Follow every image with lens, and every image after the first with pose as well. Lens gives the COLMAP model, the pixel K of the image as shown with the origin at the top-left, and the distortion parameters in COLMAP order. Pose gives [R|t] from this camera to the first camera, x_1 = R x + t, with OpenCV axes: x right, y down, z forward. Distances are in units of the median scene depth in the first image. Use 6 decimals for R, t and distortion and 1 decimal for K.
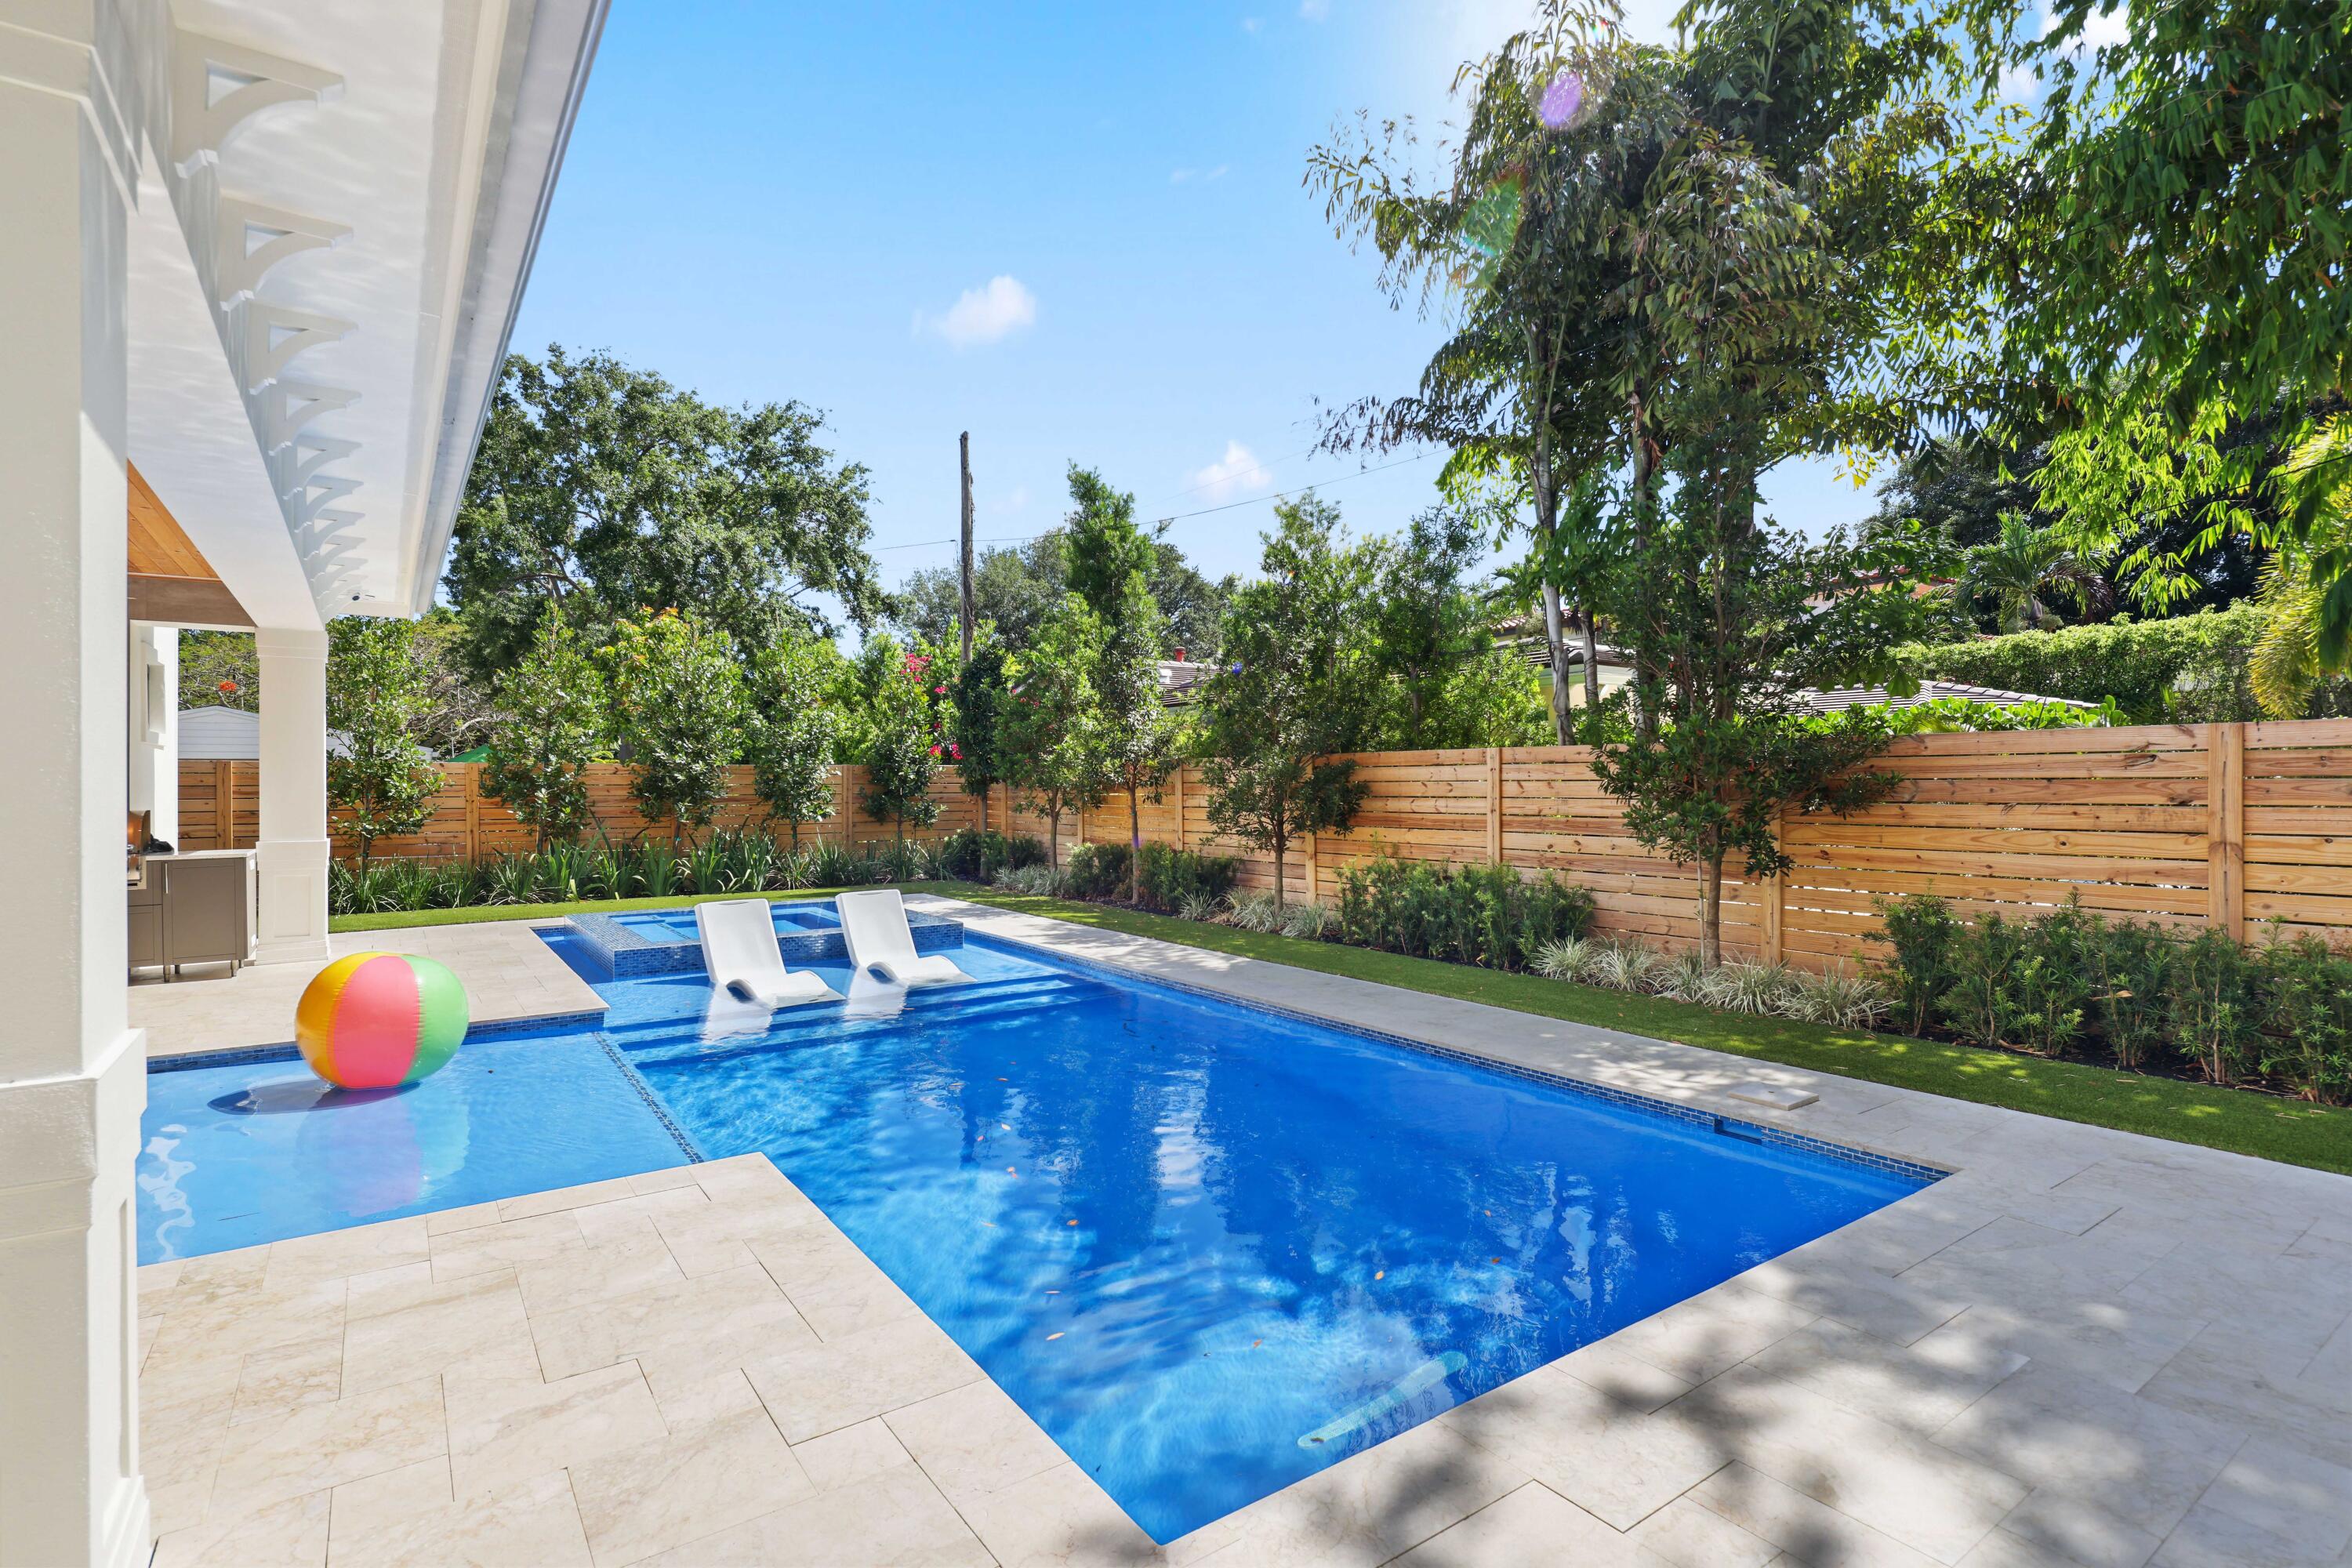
lens RADIAL K [[1143.3, 0, 1164.9], [0, 1143.3, 754.0], [0, 0, 1]] dist [0.011680, -0.003666]
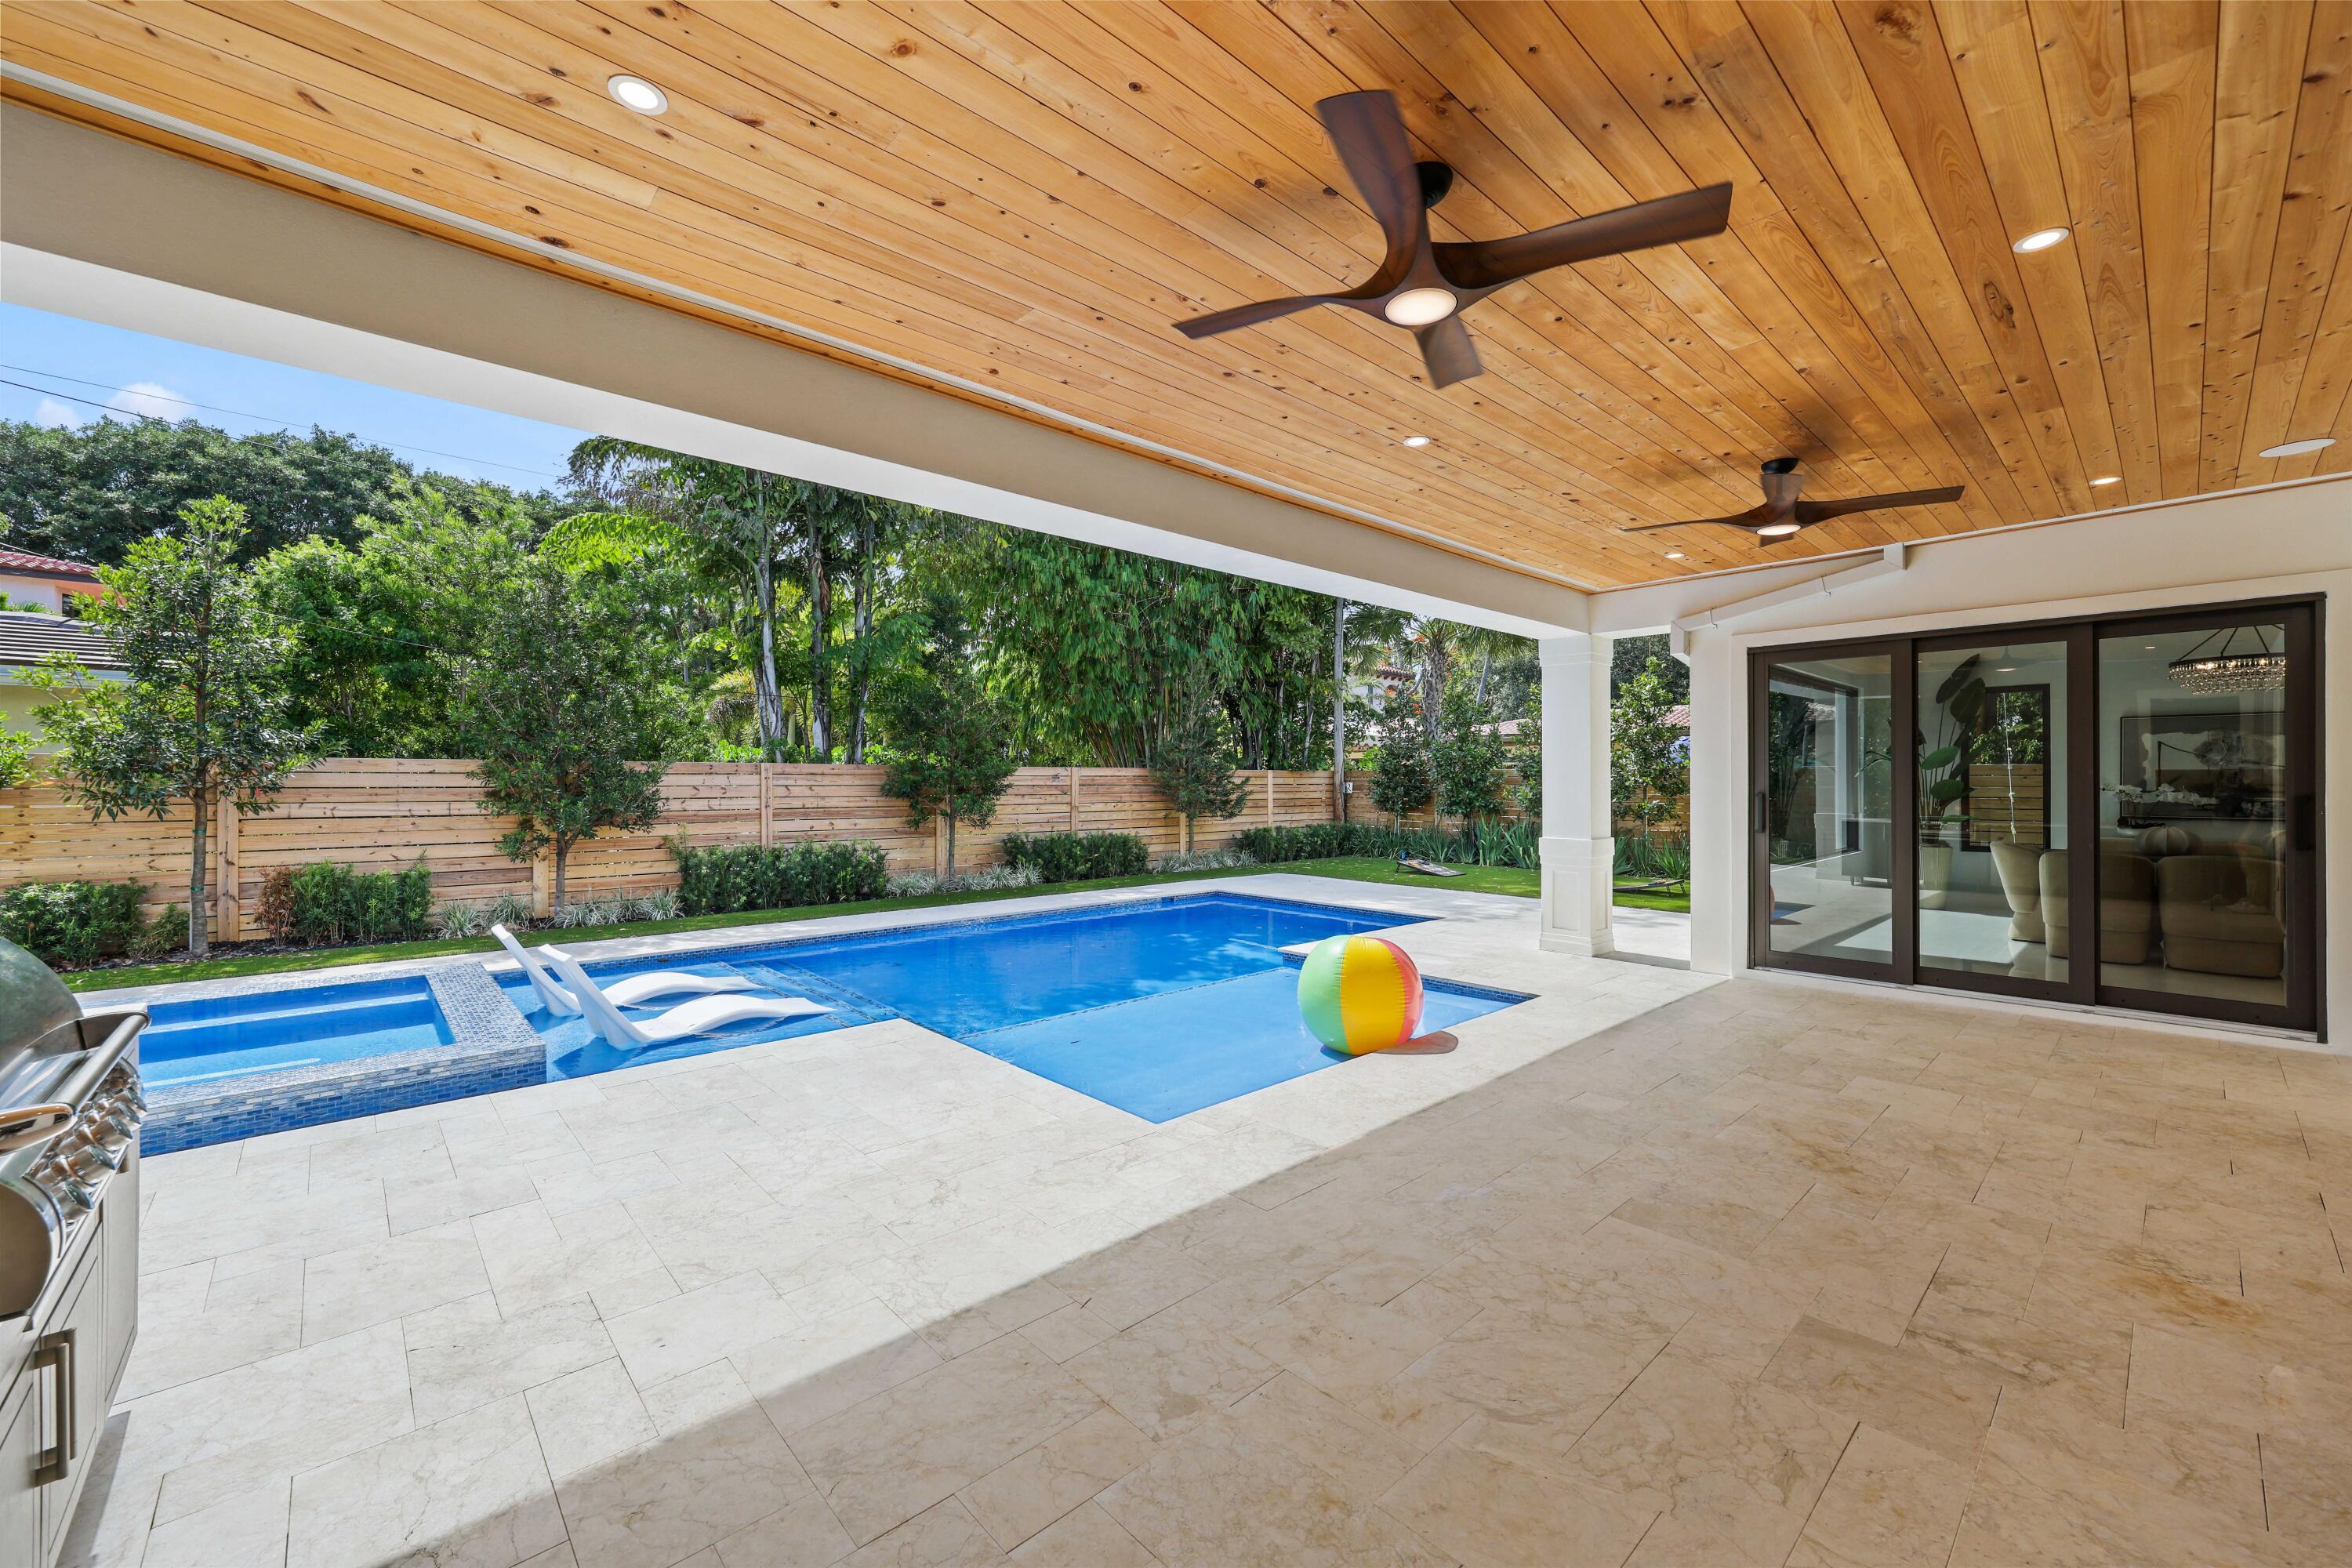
lens RADIAL K [[928.1, 0, 1175.0], [0, 928.1, 780.8], [0, 0, 1]] dist [0.002706, -0.000968]
pose [[-0.126670, 0.005431, 0.991930, -0.909158], [-0.024610, 0.999660, -0.008616, 0.013562], [-0.991640, -0.025503, -0.126493, 0.606129]]
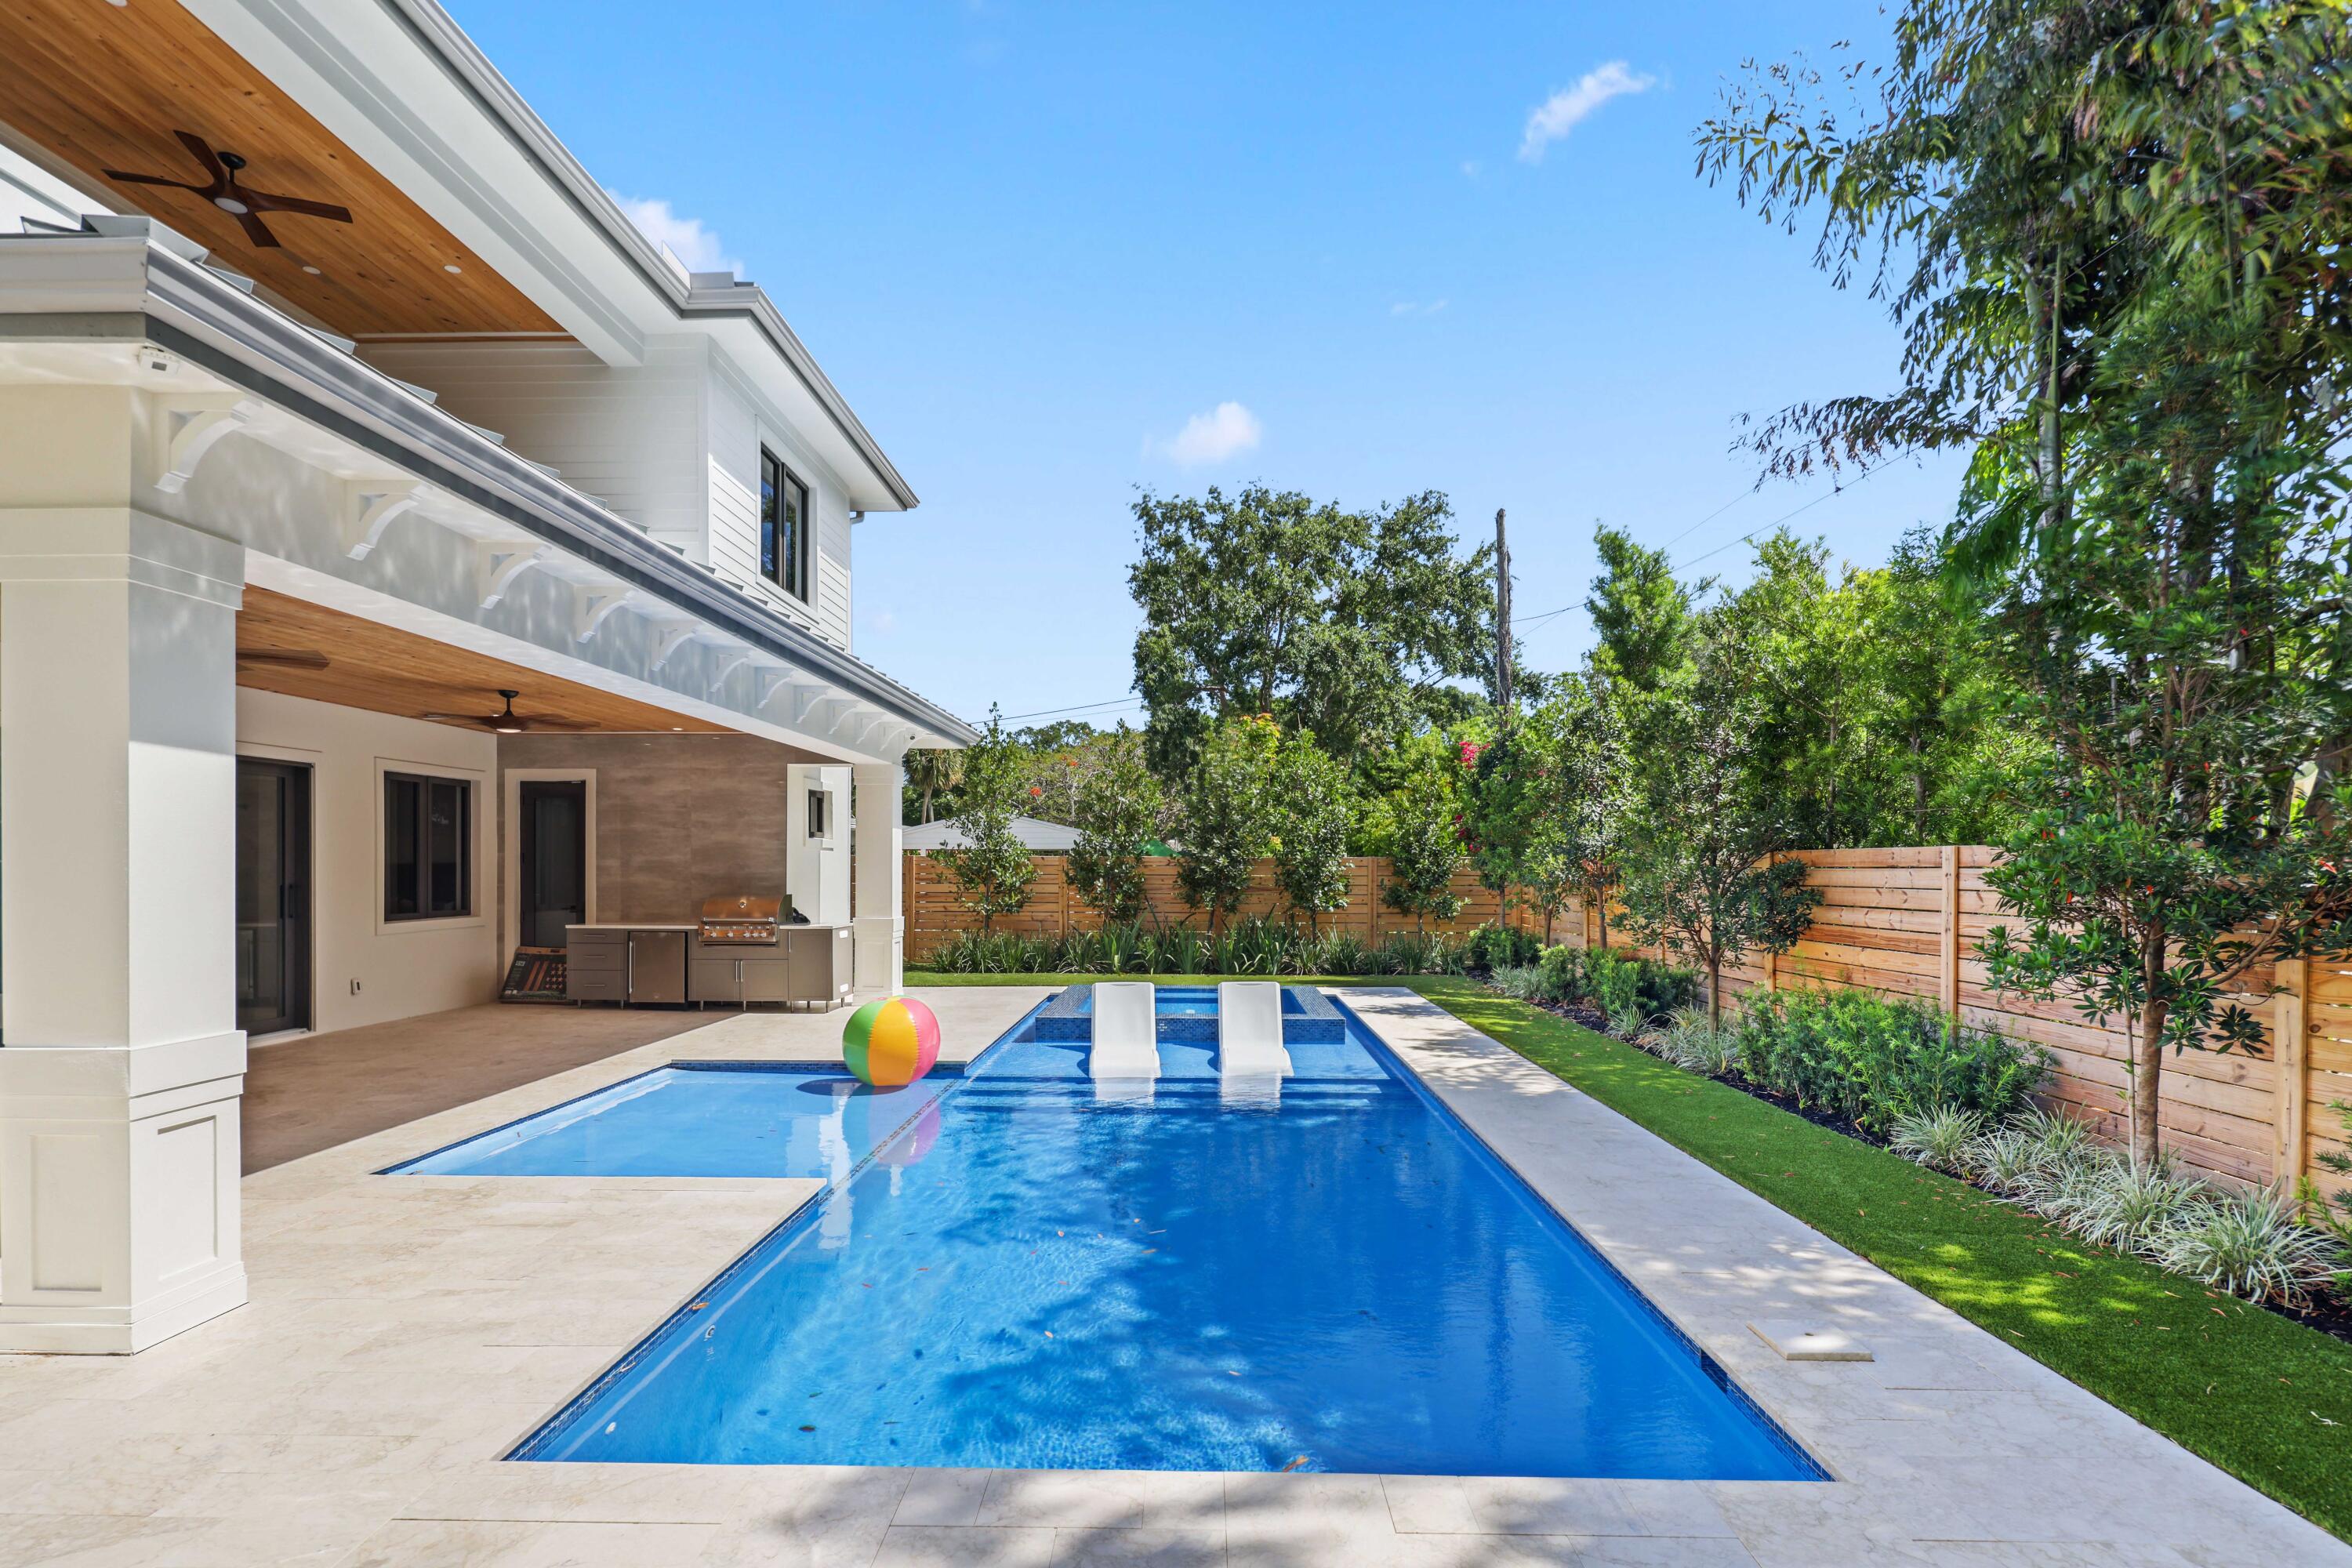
lens RADIAL K [[1171.4, 0, 1167.0], [0, 1171.4, 856.3], [0, 0, 1]] dist [0.006712, -0.002842]
pose [[0.800395, 0.000609, -0.599473, 0.324102], [0.012064, 0.999781, 0.017123, -0.017565], [0.599352, -0.020937, 0.800212, 0.070650]]
